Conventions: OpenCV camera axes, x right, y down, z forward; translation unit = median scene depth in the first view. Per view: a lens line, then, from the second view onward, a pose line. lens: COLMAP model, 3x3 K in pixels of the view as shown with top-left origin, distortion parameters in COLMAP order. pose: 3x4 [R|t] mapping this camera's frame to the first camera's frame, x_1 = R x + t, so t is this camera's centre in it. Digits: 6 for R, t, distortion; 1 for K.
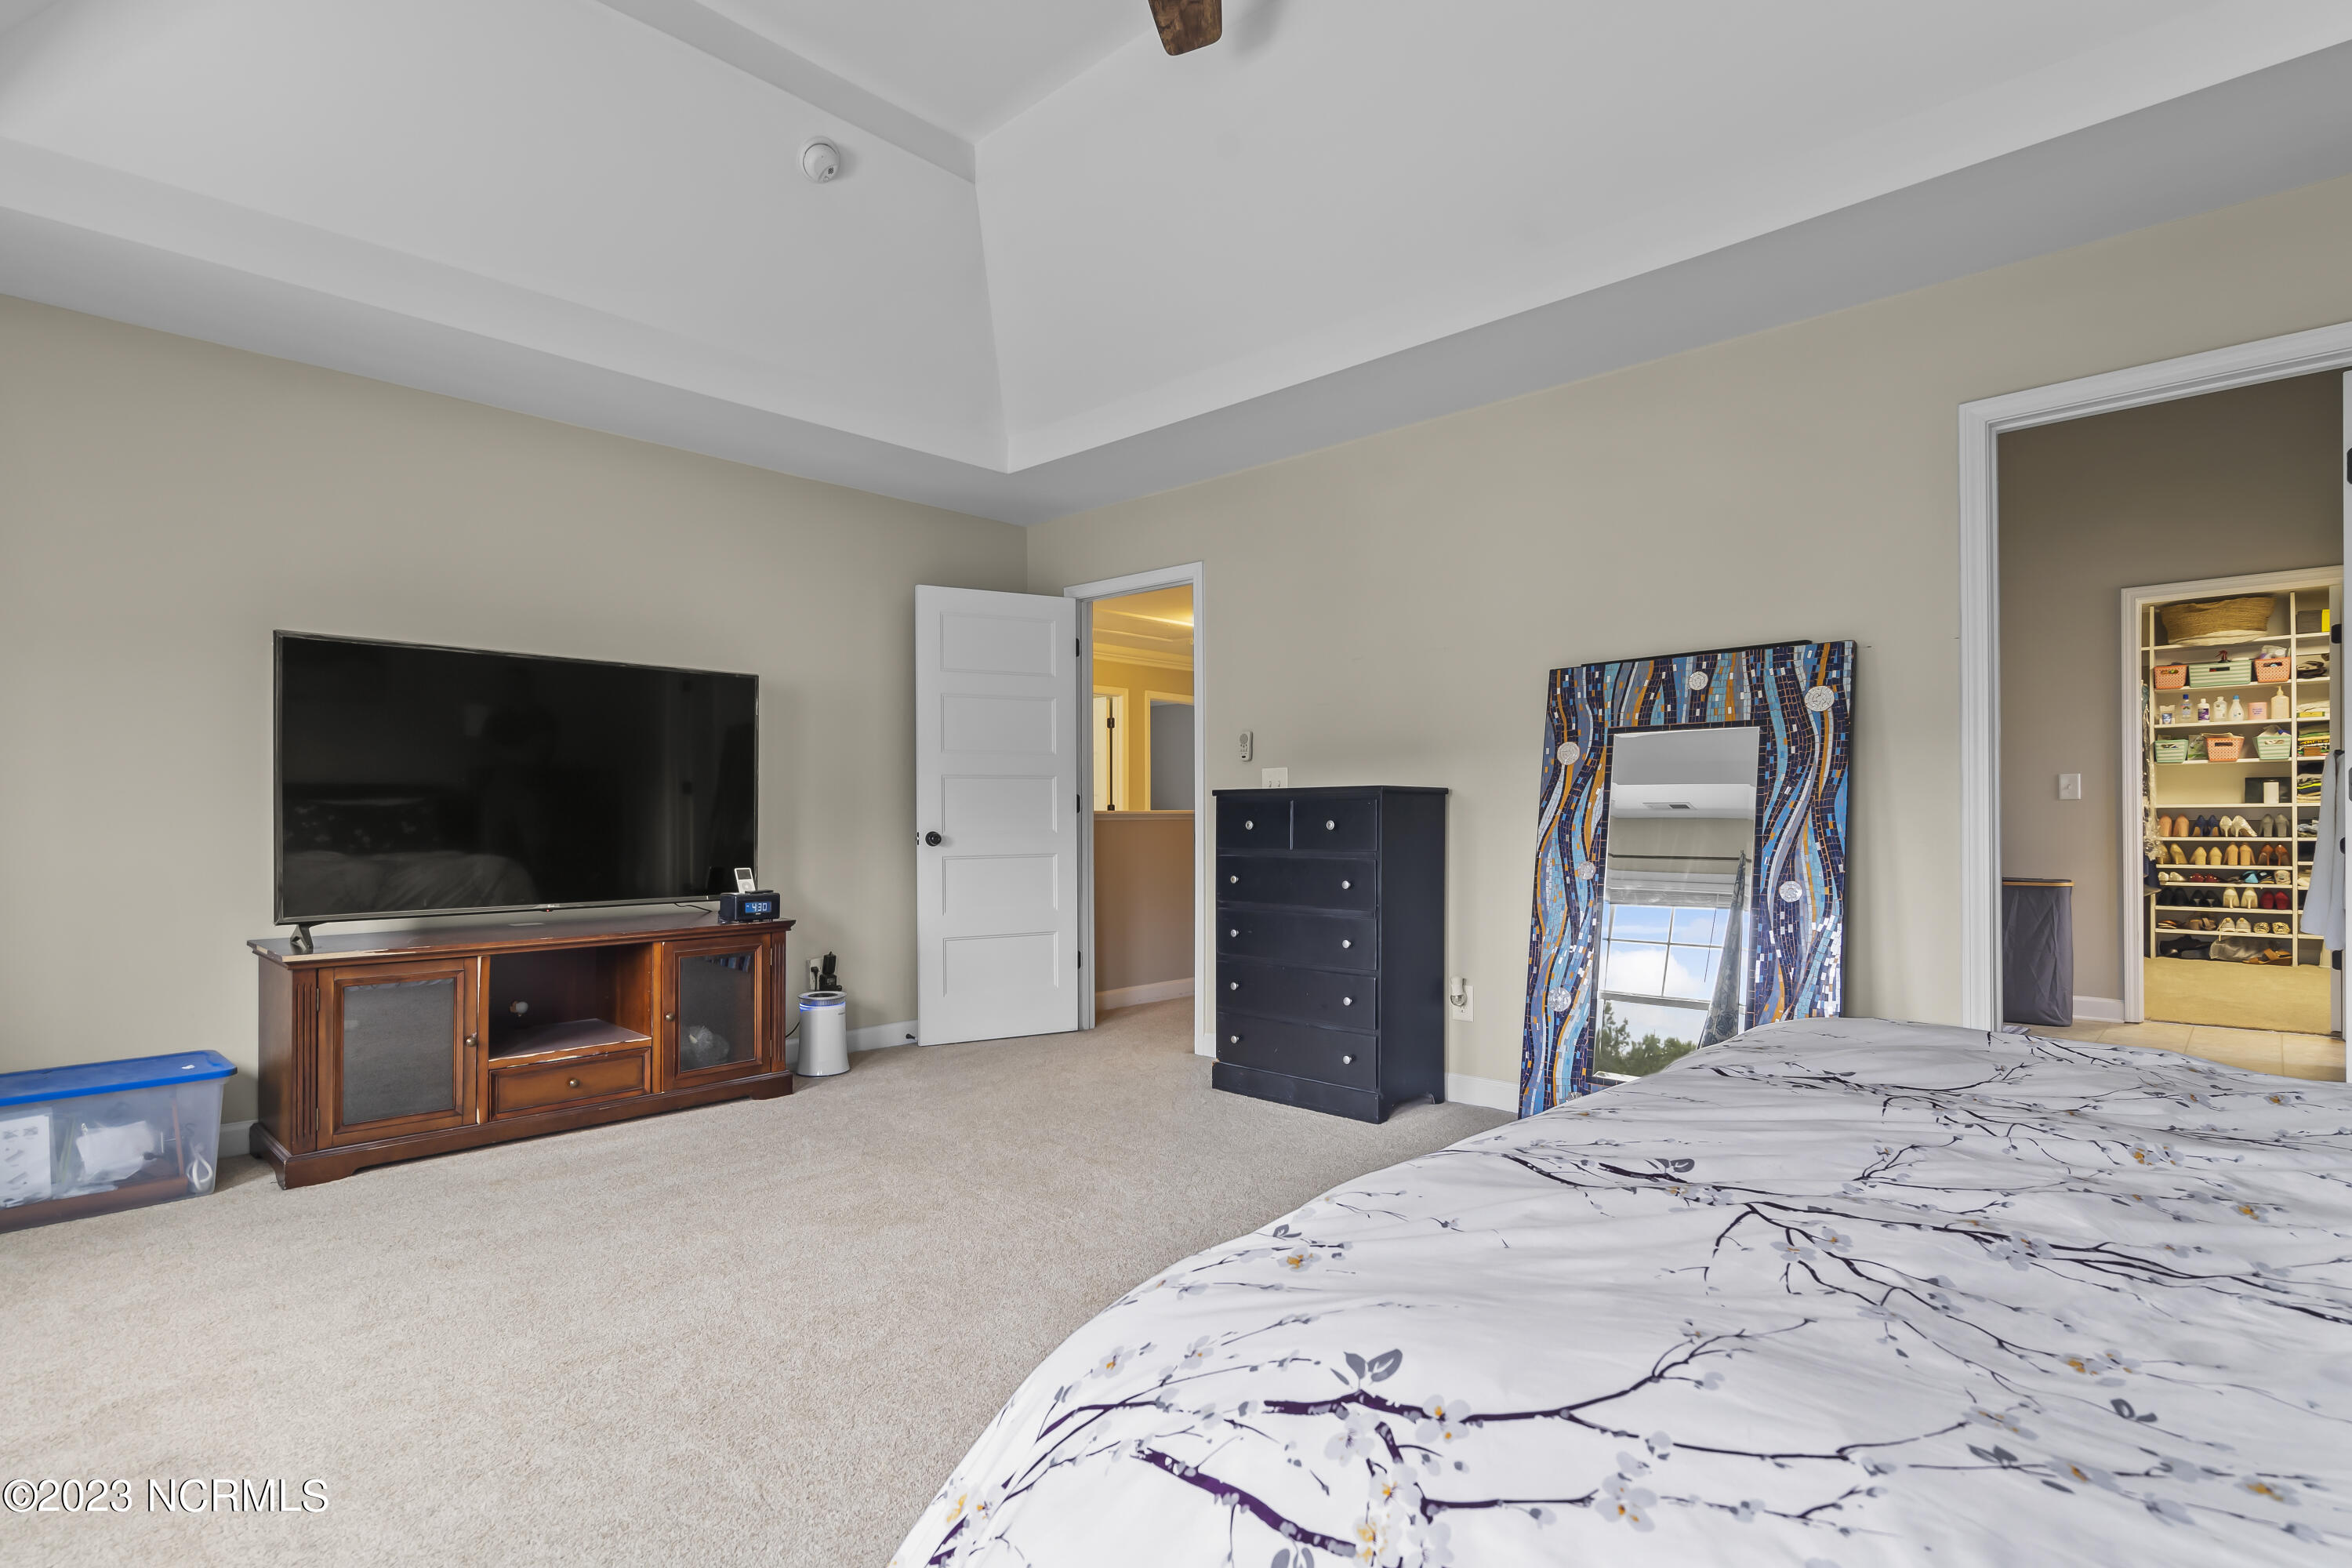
lens RADIAL K [[1146.8, 0, 1191.8], [0, 1146.8, 824.8], [0, 0, 1]] dist [0.001855, 0.001799]
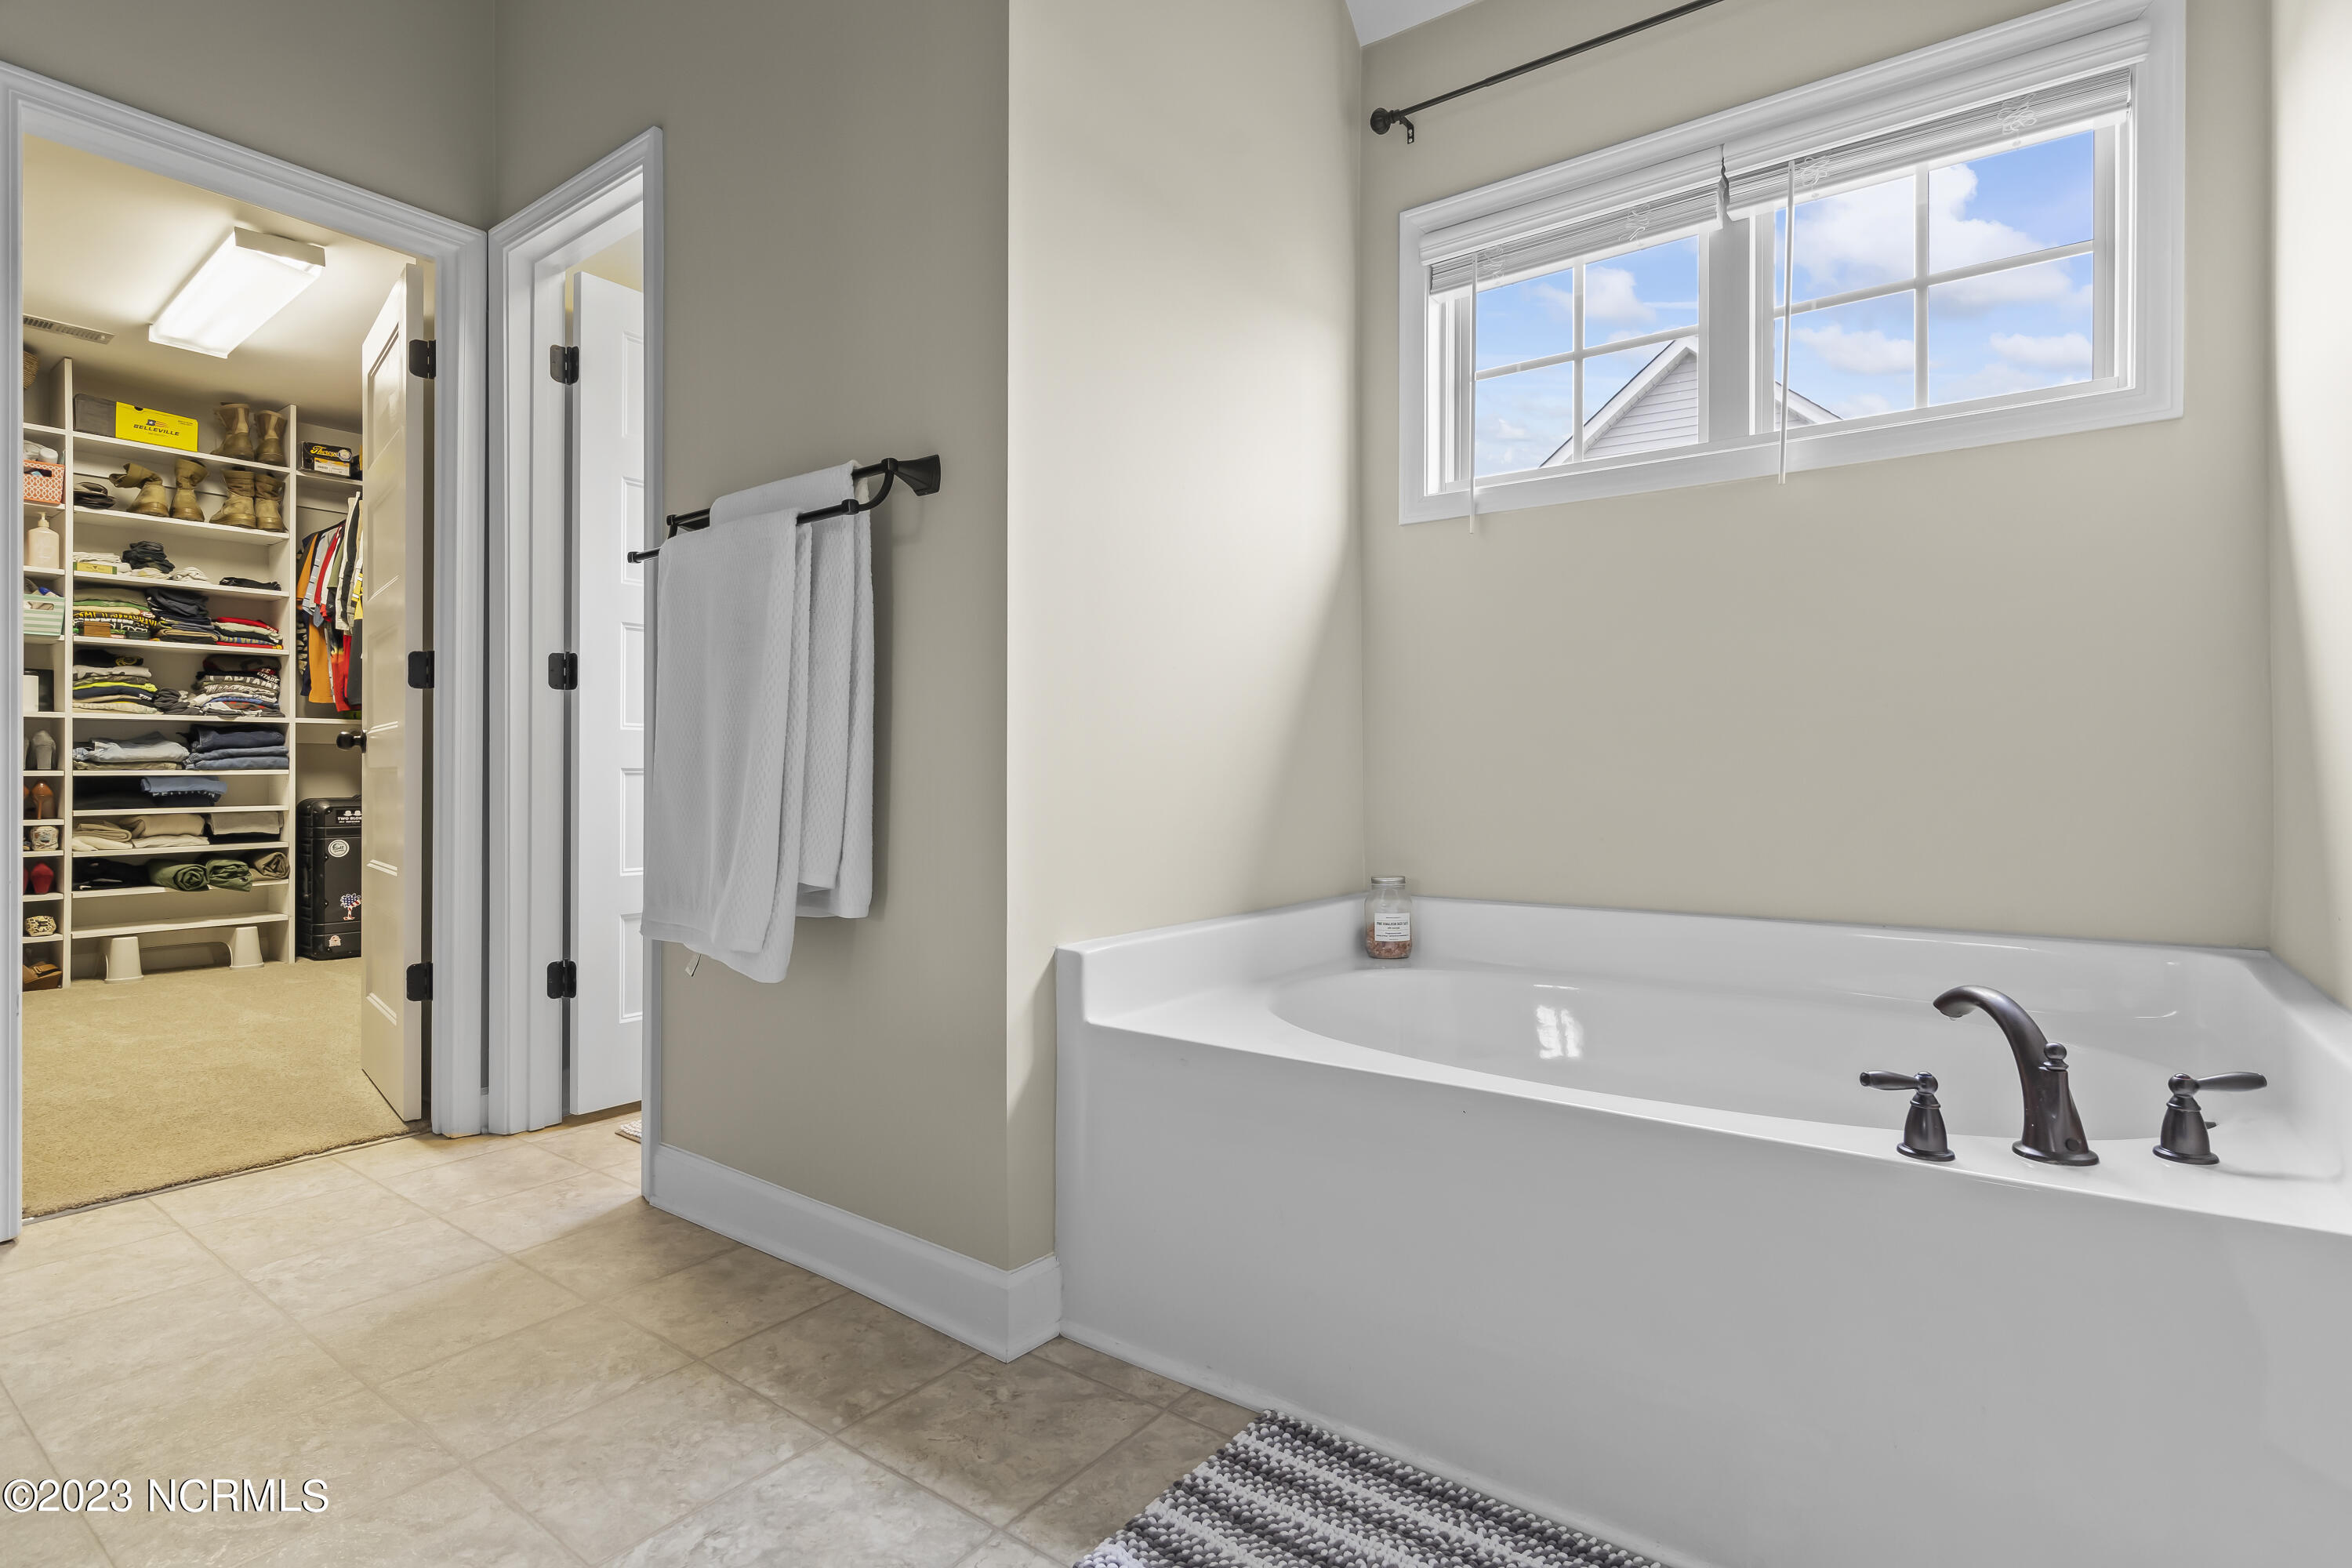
lens RADIAL K [[1146.8, 0, 1180.2], [0, 1146.8, 765.1], [0, 0, 1]] dist [0.001855, 0.001799]
pose [[-0.093076, 0.011943, 0.995587, 0.254237], [0.001273, 0.999929, -0.011876, 0.013184], [-0.995658, 0.000162, -0.093085, 0.393185]]
